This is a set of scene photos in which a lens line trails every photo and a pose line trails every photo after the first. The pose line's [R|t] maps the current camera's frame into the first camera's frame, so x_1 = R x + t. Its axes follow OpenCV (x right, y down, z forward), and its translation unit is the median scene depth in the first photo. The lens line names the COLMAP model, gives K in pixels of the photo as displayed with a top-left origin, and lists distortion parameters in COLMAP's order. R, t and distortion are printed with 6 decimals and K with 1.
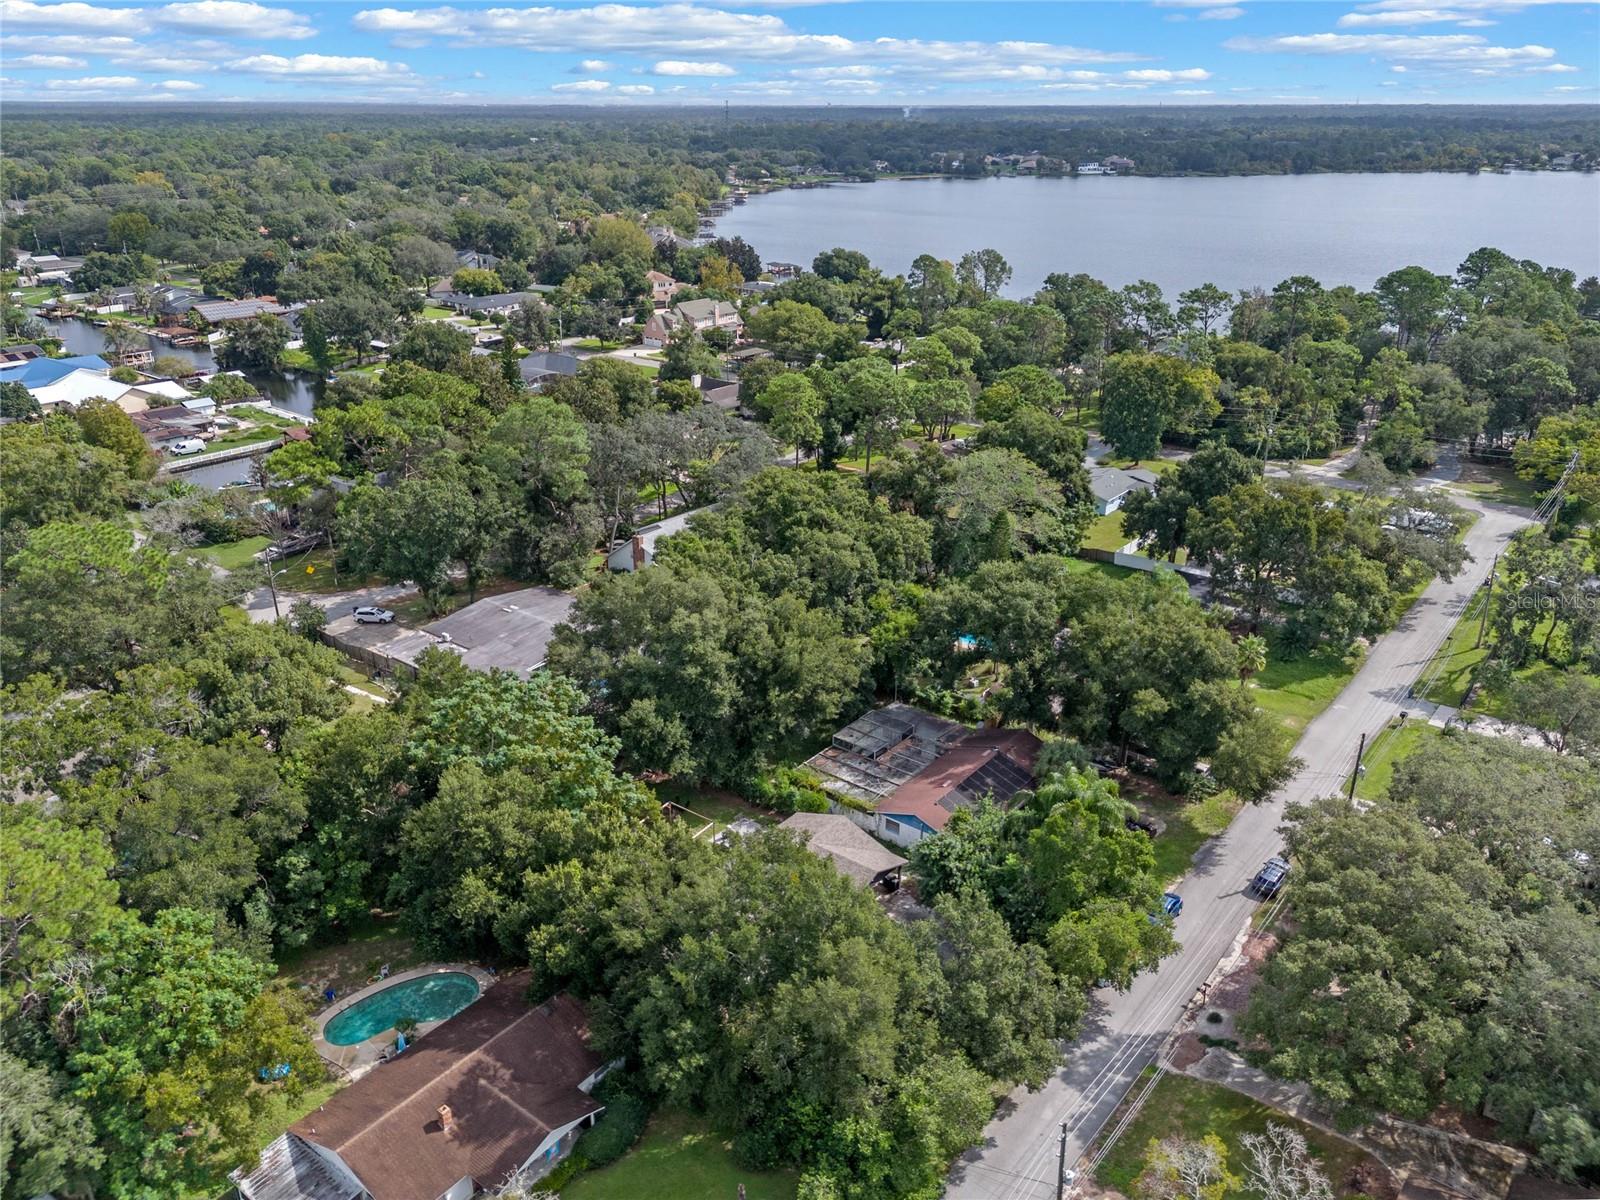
lens RADIAL K [[1182.5, 0, 790.4], [0, 1182.5, 615.4], [0, 0, 1]] dist [0.029249, -0.049003]
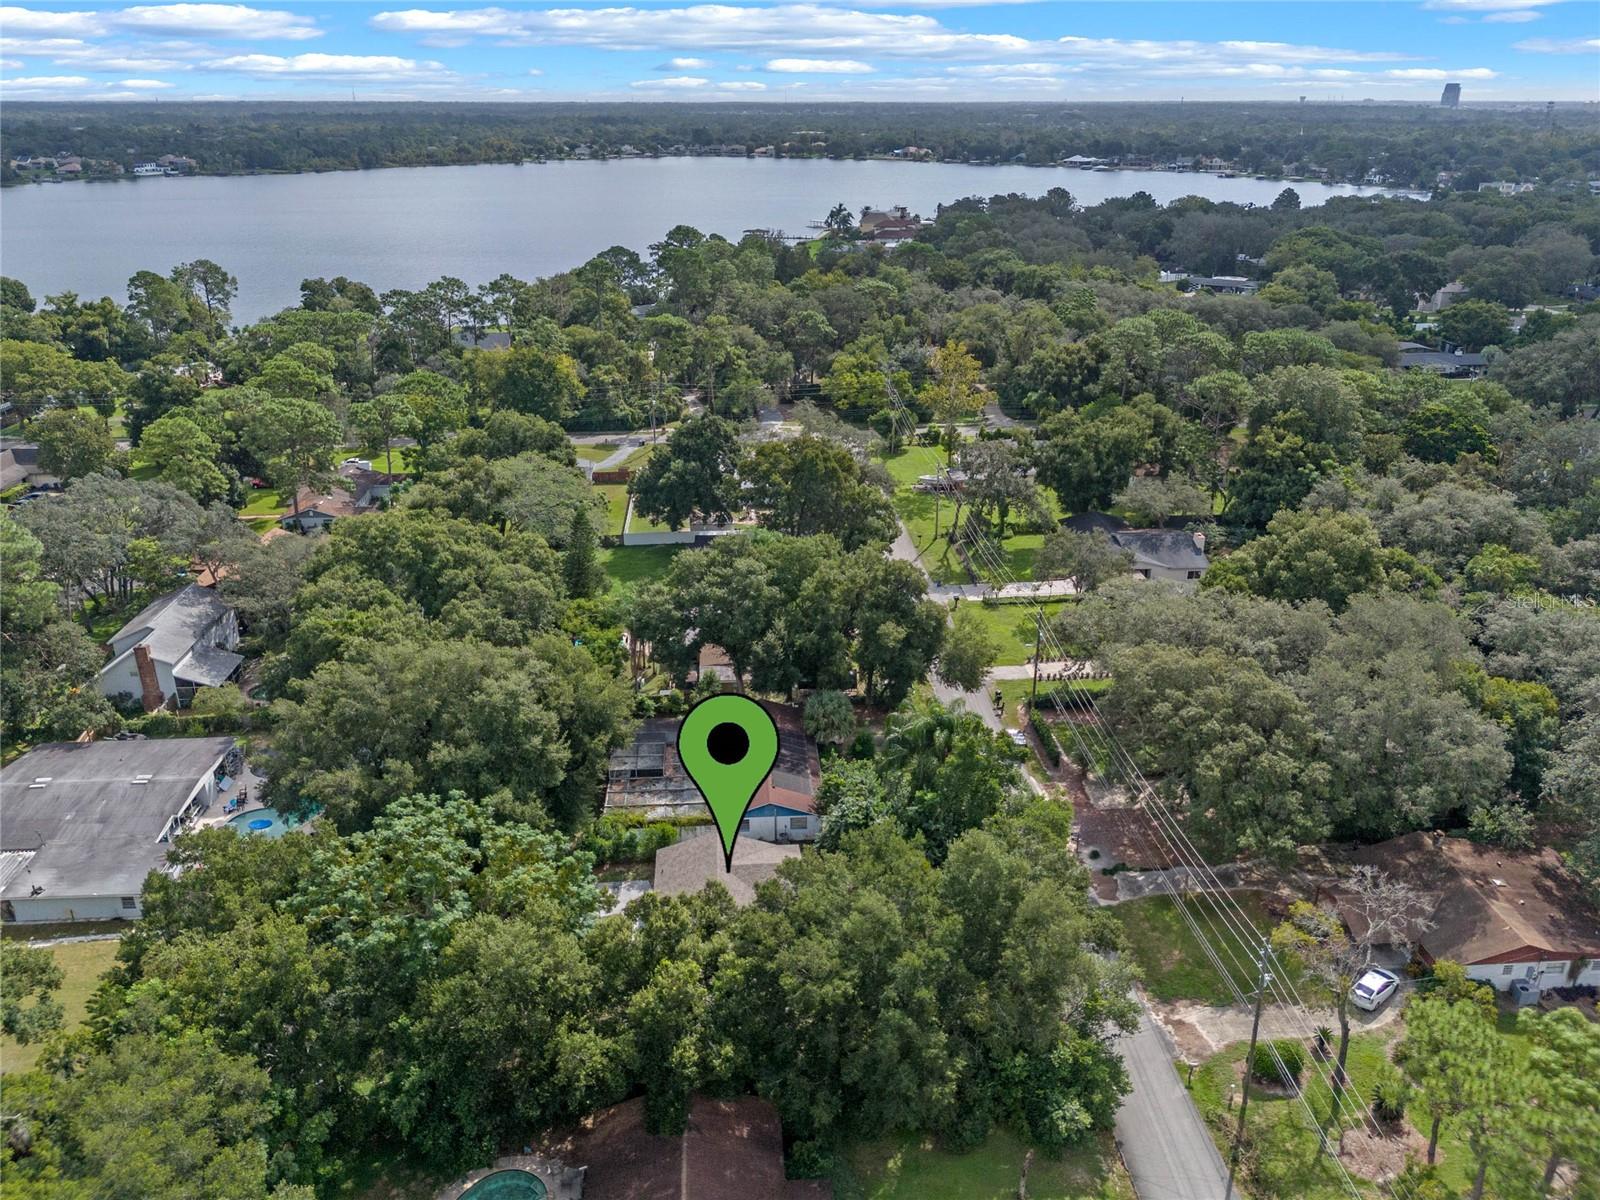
lens RADIAL K [[1182.5, 0, 800.6], [0, 1182.5, 596.0], [0, 0, 1]] dist [0.029249, -0.049003]
pose [[0.740766, -0.252913, 0.622335, -0.120695], [0.259917, 0.962173, 0.081642, -0.020103], [-0.619443, 0.101278, 0.778482, 0.046823]]
